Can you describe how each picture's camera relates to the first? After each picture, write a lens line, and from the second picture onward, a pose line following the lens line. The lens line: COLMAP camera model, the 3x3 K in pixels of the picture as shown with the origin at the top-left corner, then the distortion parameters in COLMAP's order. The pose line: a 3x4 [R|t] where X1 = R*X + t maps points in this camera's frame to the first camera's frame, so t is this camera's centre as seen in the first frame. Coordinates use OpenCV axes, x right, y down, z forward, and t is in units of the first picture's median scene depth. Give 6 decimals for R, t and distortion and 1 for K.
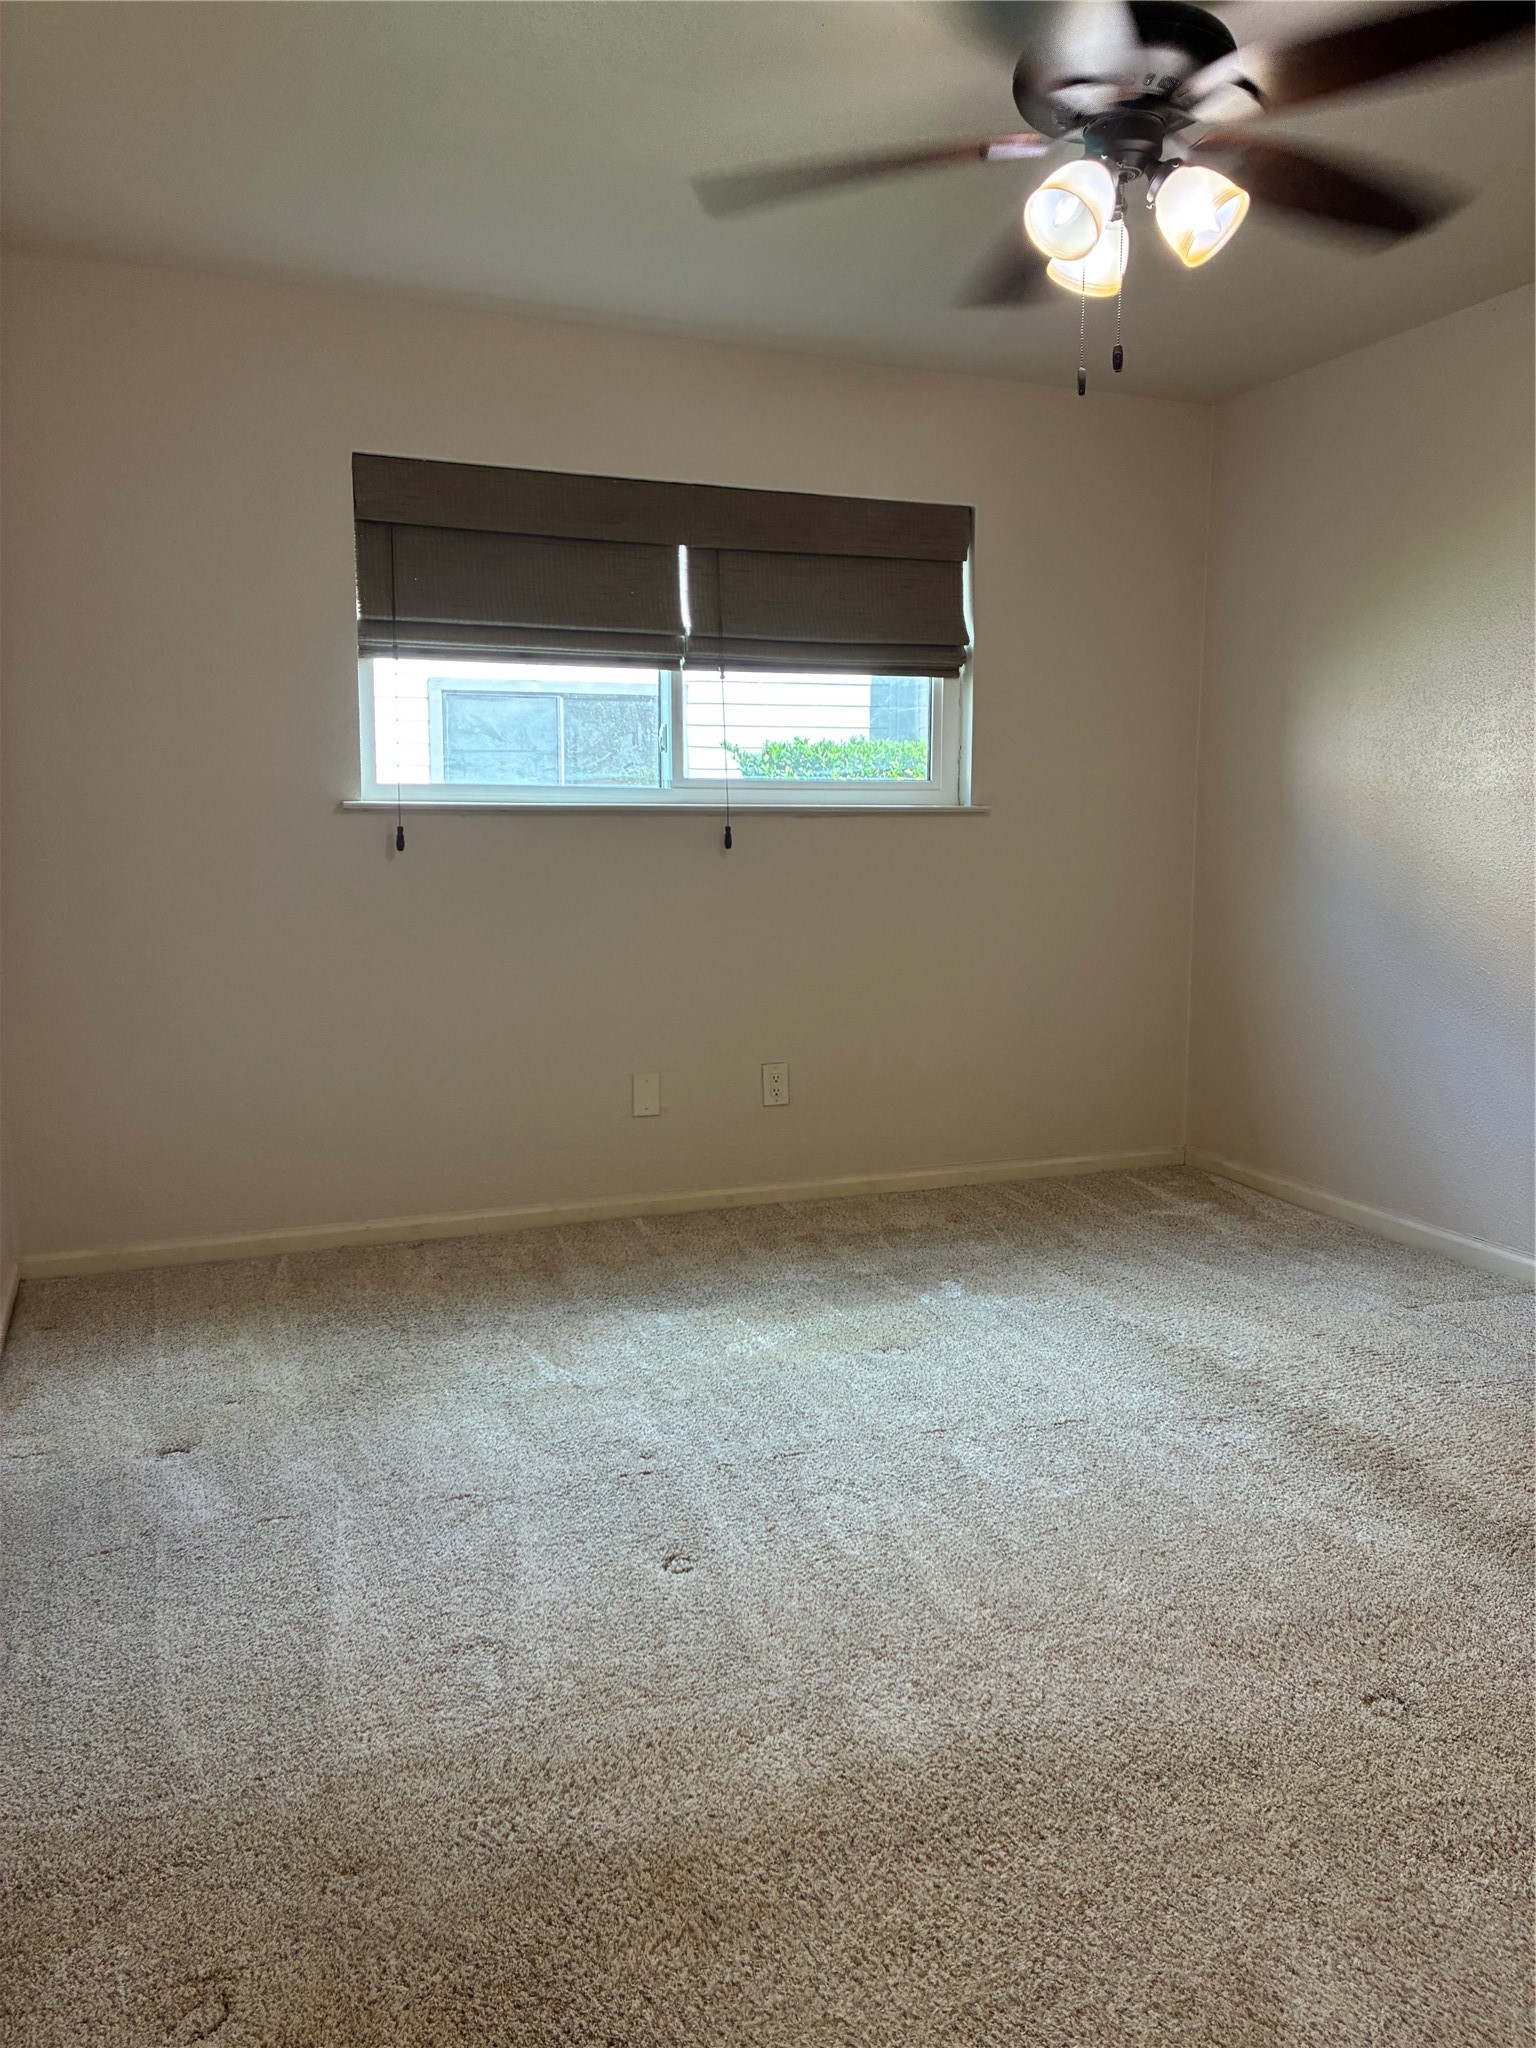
lens RADIAL K [[1543.8, 0, 770.6], [0, 1543.8, 1030.7], [0, 0, 1]] dist [0.051952, -0.059031]
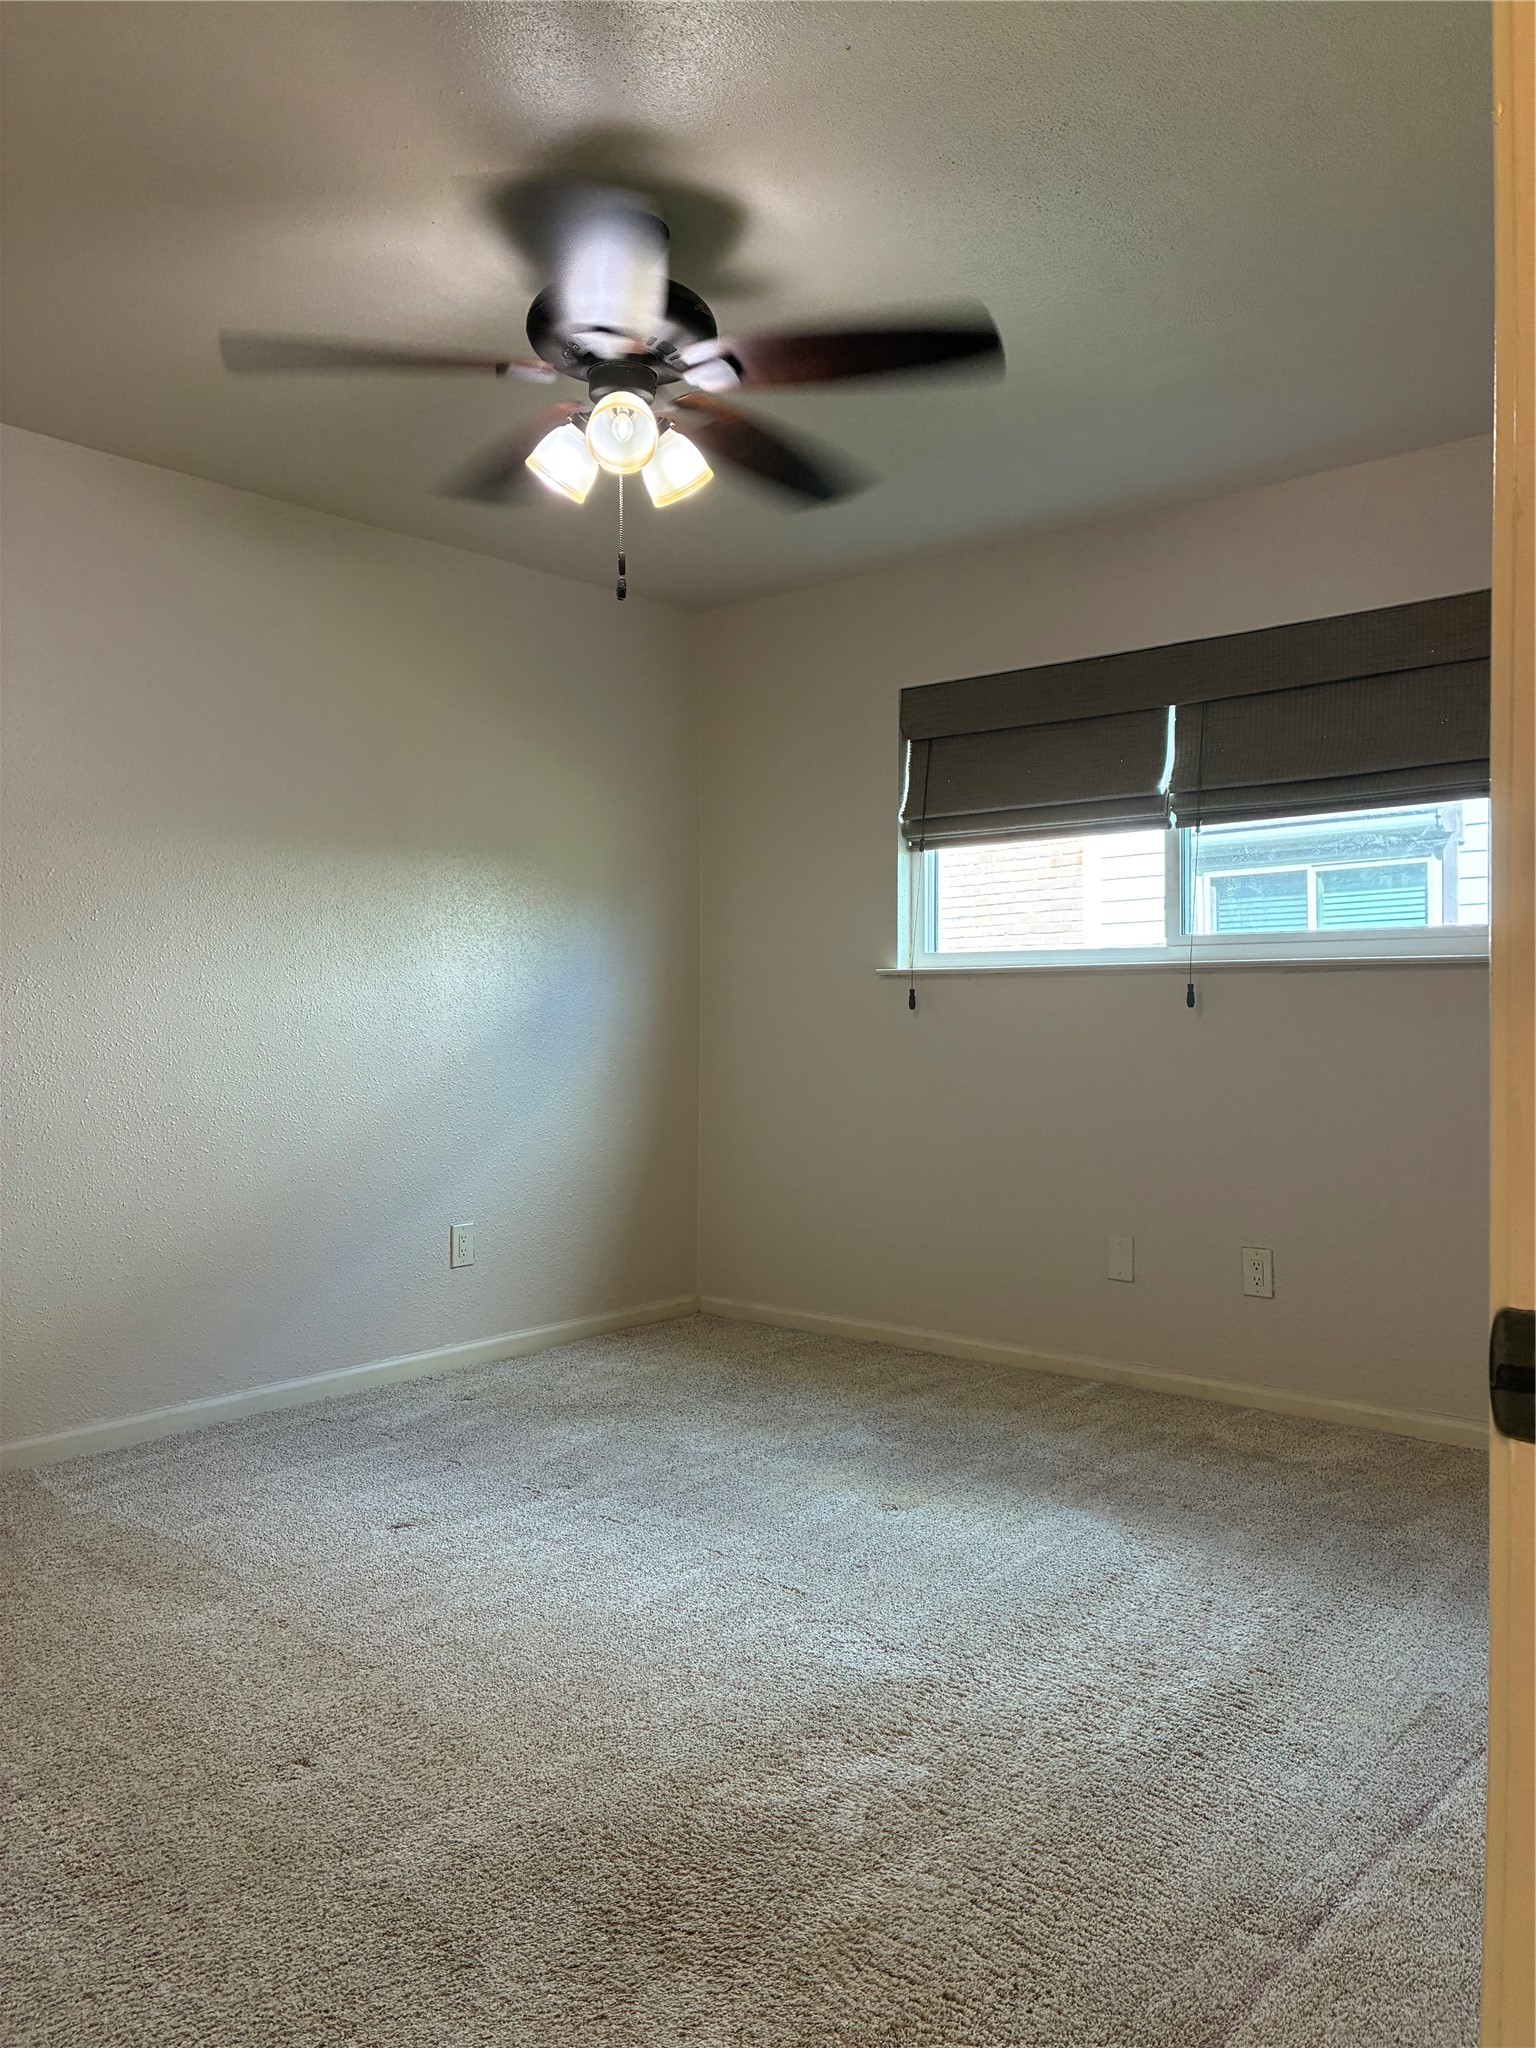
lens RADIAL K [[1543.8, 0, 765.7], [0, 1543.8, 1018.5], [0, 0, 1]] dist [0.051952, -0.059031]
pose [[0.463798, 0.005226, -0.885926, 0.708452], [-0.120272, 0.991096, -0.057118, -0.026657], [0.877739, 0.133044, 0.460297, 0.344076]]
